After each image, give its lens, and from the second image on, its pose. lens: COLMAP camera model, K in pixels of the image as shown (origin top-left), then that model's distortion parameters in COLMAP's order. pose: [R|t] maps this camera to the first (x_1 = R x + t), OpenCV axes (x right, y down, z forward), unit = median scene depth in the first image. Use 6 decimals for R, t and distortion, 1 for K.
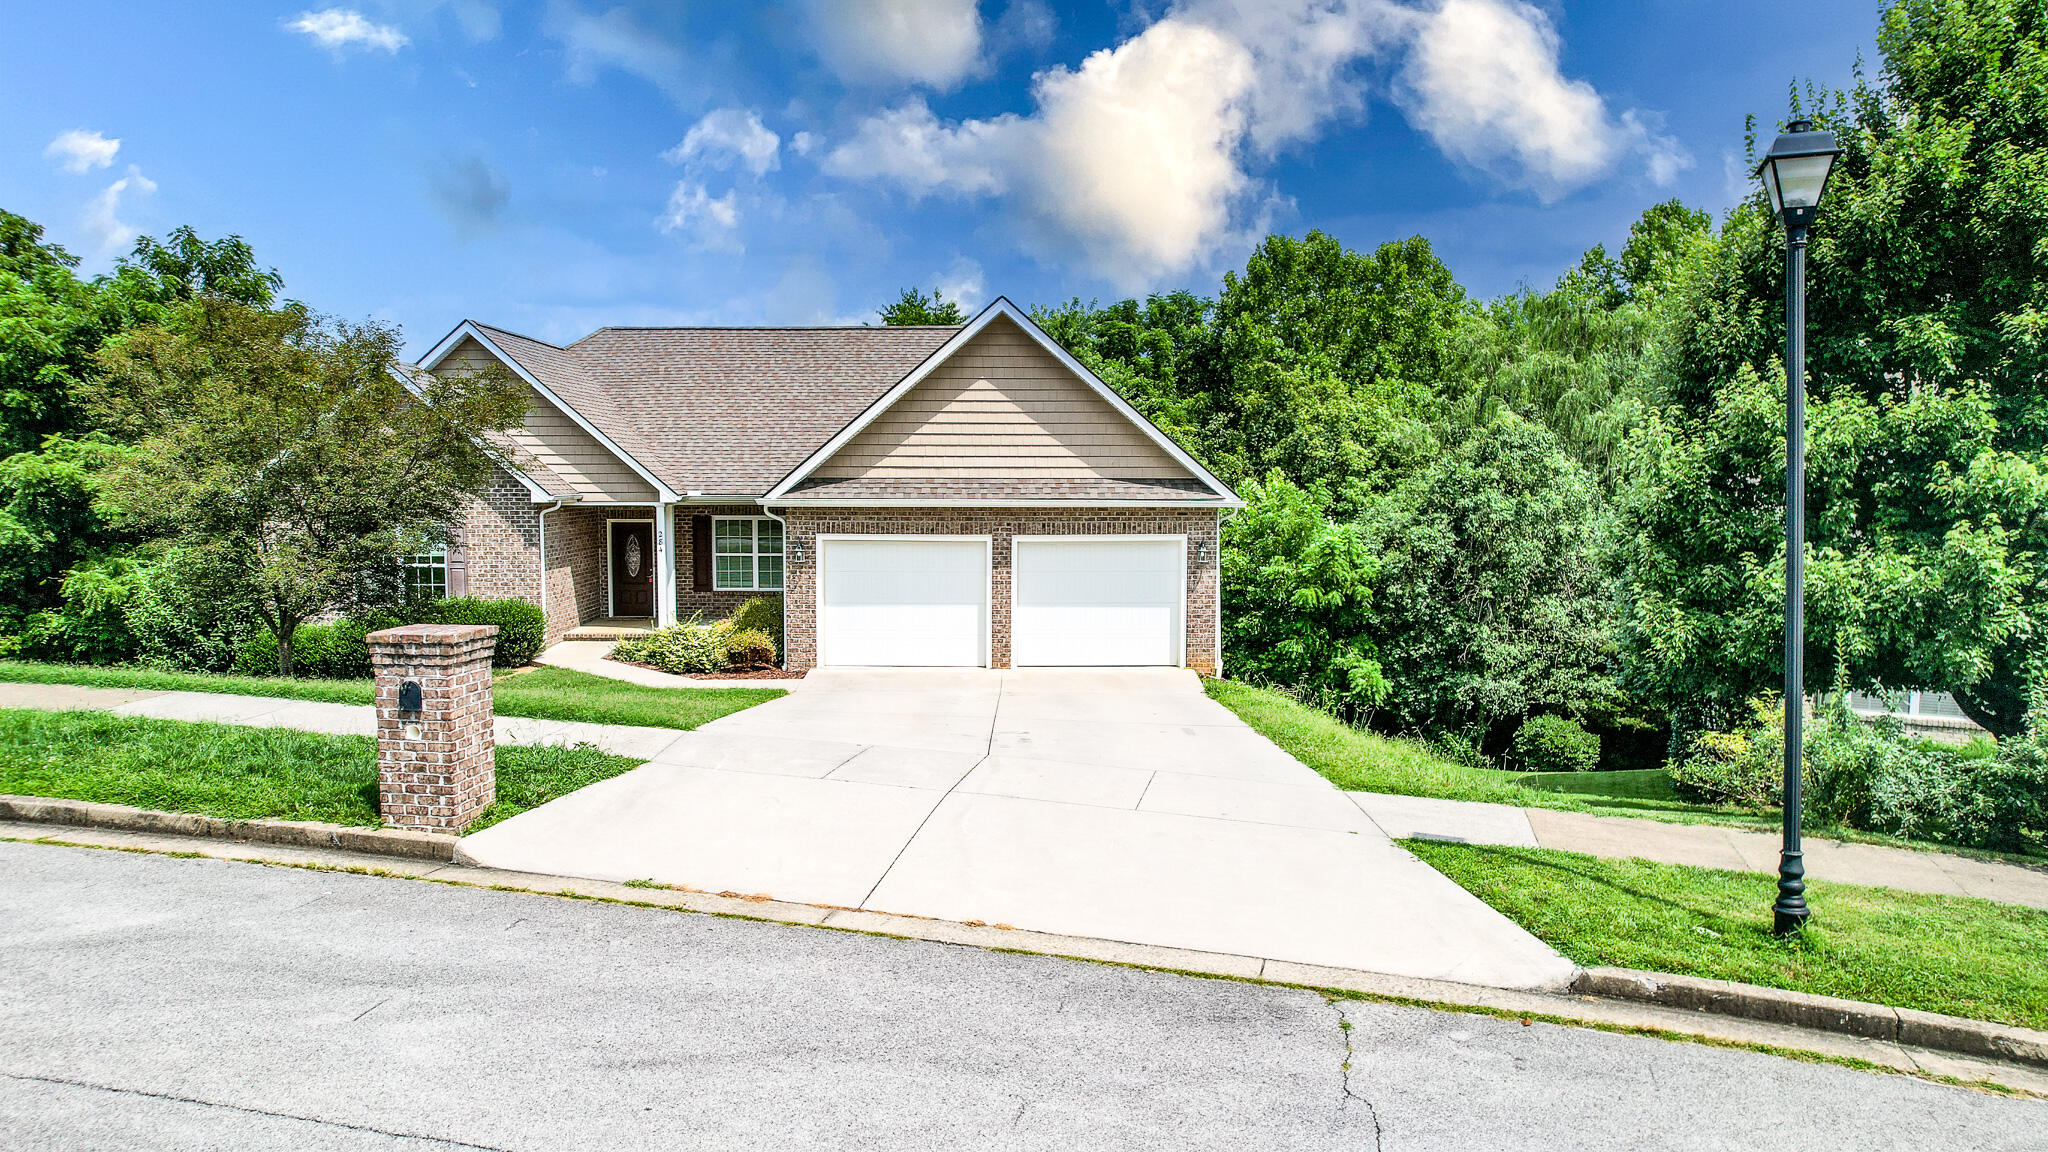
lens RADIAL K [[1294.2, 0, 1025.9], [0, 1294.2, 607.2], [0, 0, 1]] dist [-0.067092, 0.064282]
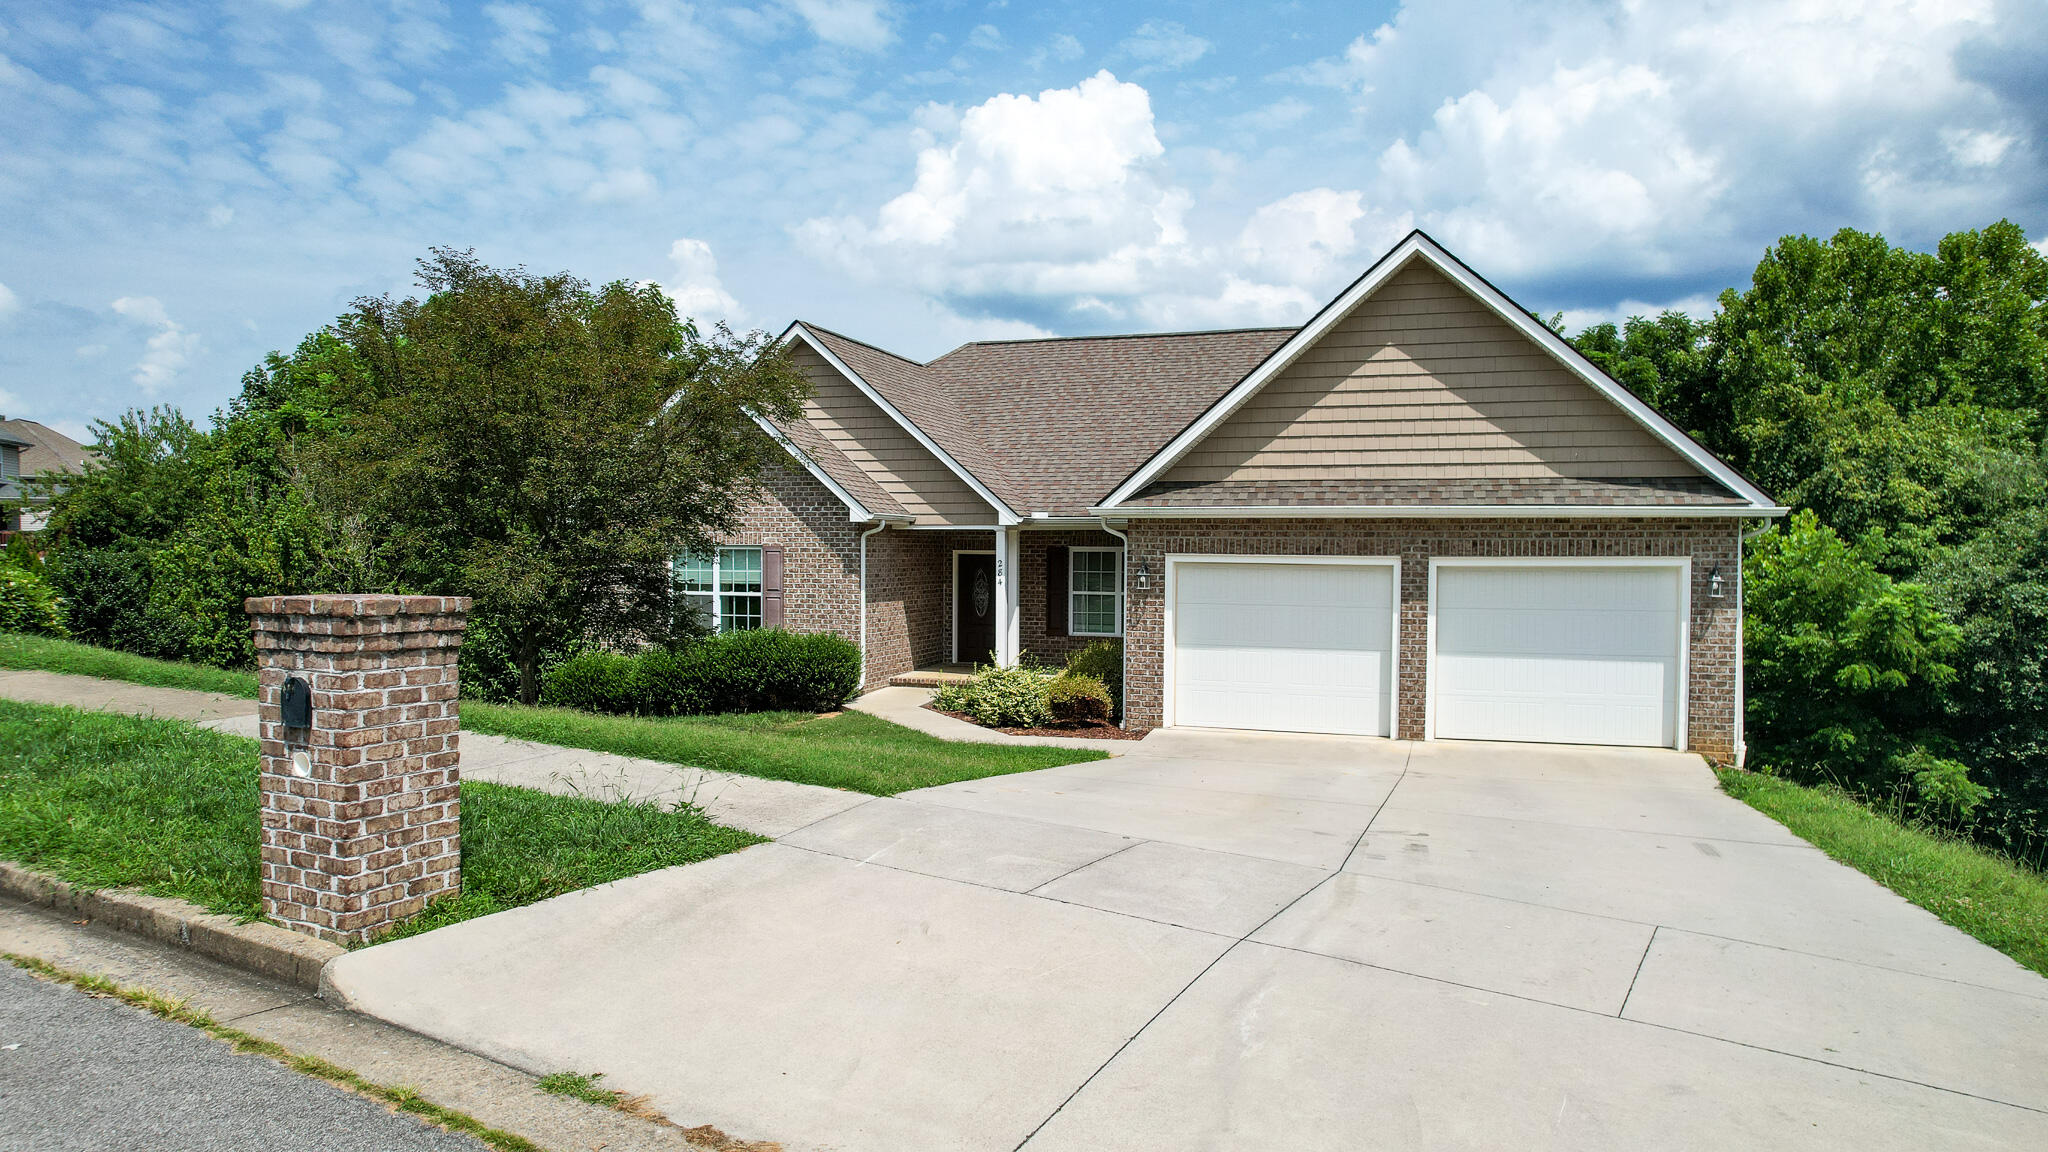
lens RADIAL K [[1294.2, 0, 1025.9], [0, 1294.2, 607.2], [0, 0, 1]] dist [-0.067092, 0.064282]
pose [[0.943034, 0.015107, -0.332354, 0.016323], [-0.035078, 0.997915, -0.054172, 0.019669], [0.330843, 0.062745, 0.941598, 0.239077]]
